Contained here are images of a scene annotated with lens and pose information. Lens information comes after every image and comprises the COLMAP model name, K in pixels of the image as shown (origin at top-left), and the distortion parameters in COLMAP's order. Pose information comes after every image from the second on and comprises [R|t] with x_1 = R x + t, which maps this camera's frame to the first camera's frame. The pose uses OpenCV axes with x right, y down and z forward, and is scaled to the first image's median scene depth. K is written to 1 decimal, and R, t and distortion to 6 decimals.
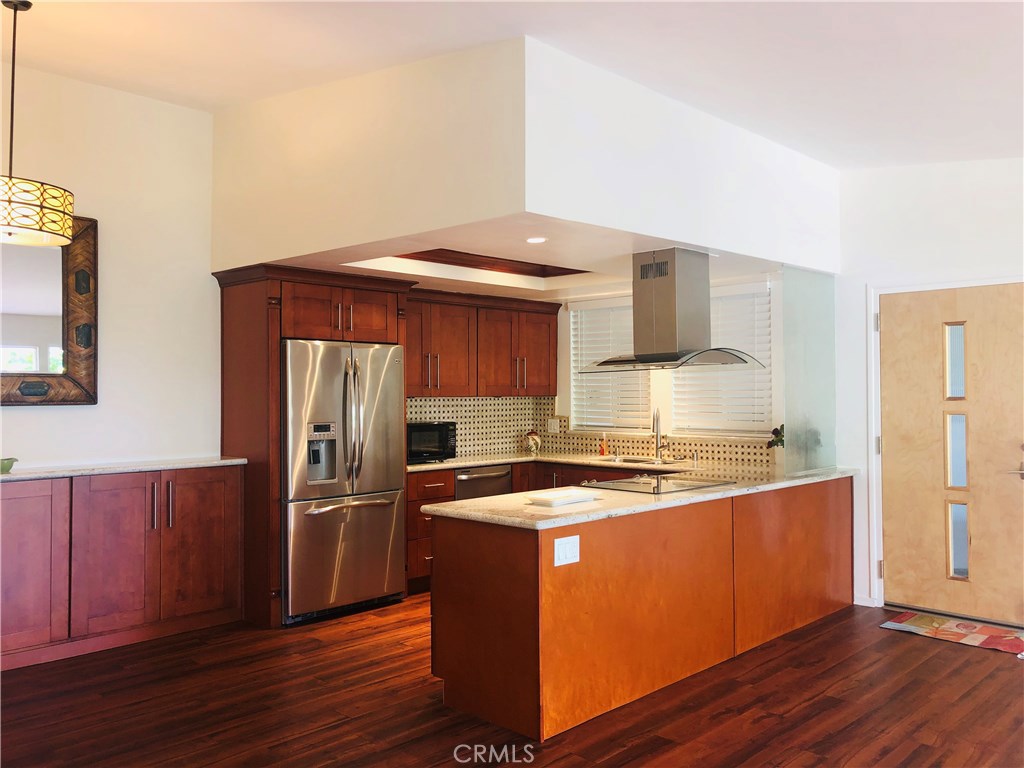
lens RADIAL K [[834.5, 0, 501.5], [0, 834.5, 382.7], [0, 0, 1]] dist [0.045646, -0.049862]
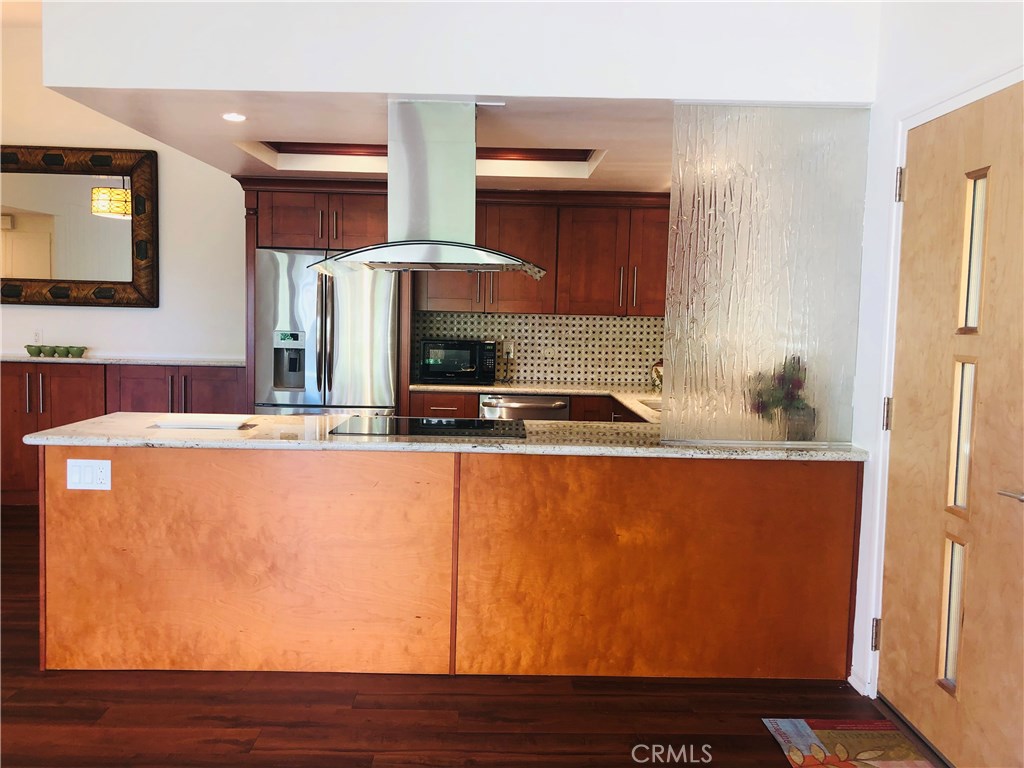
lens RADIAL K [[834.5, 0, 509.4], [0, 834.5, 377.2], [0, 0, 1]] dist [0.045646, -0.049862]
pose [[0.719435, 0.075519, -0.690442, 0.674675], [-0.019117, 0.995848, 0.089003, 0.007691], [0.694297, -0.050833, 0.717891, 0.457372]]
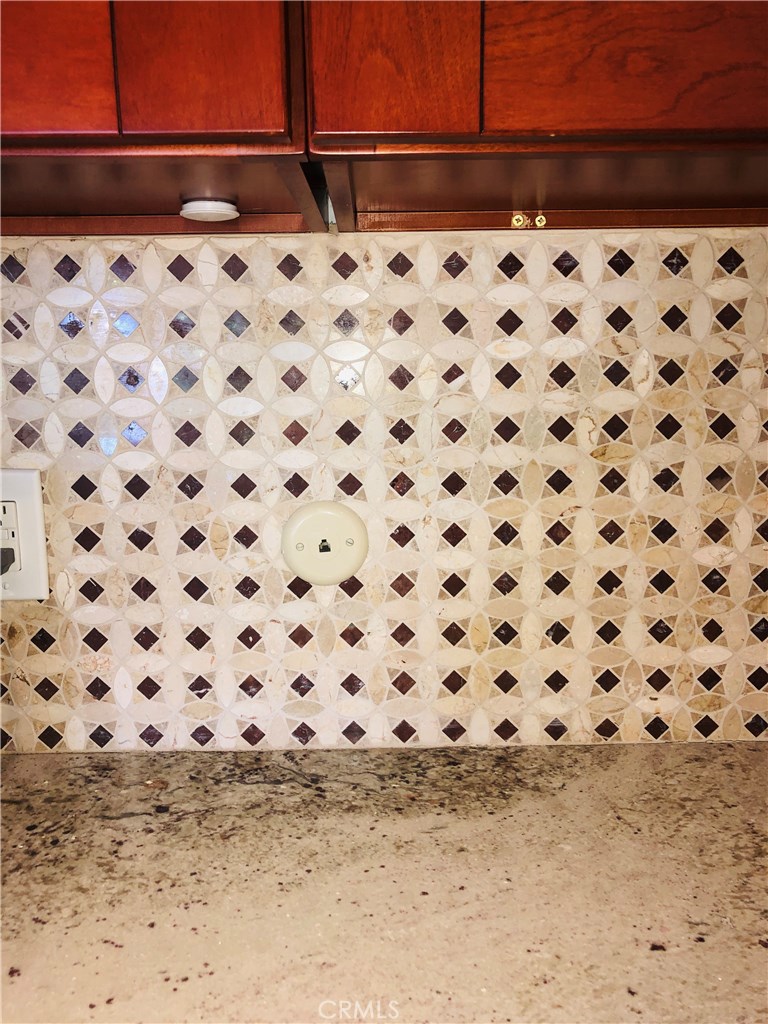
lens RADIAL K [[834.5, 0, 378.8], [0, 834.5, 507.2], [0, 0, 1]] dist [0.045646, -0.049862]
pose [[0.712227, 0.107158, -0.693721, 0.028763], [0.018063, 0.985154, 0.170721, 0.043573], [0.701717, -0.134123, 0.699718, 1.224684]]
